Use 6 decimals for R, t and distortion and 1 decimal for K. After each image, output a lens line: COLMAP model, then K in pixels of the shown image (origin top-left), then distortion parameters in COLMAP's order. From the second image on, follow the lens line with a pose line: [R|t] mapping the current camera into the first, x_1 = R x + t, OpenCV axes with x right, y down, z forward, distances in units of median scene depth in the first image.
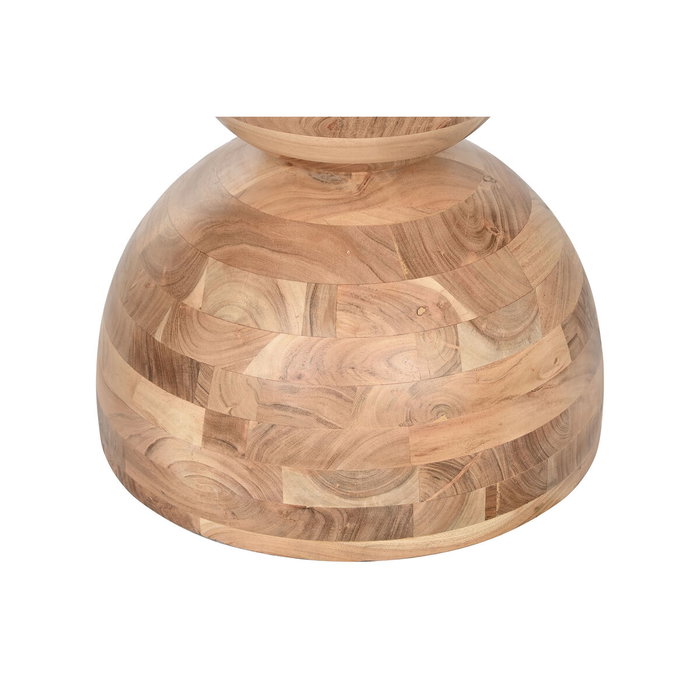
lens RADIAL K [[1825.3, 0, 350.6], [0, 1825.3, 350.1], [0, 0, 1]] dist [-0.013401, 0.000000]
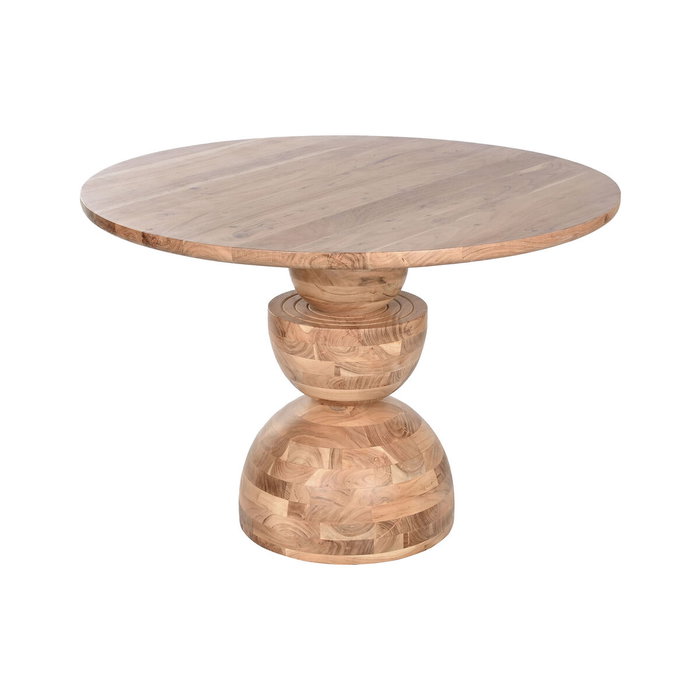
lens RADIAL K [[1401.2, 0, 349.4], [0, 1401.2, 350.0], [0, 0, 1]] dist [-0.056882, 0.000000]
pose [[0.999931, -0.003465, 0.011209, -0.018087], [0.005897, 0.974366, -0.224891, 0.256661], [-0.010143, 0.224941, 0.974320, -0.874797]]
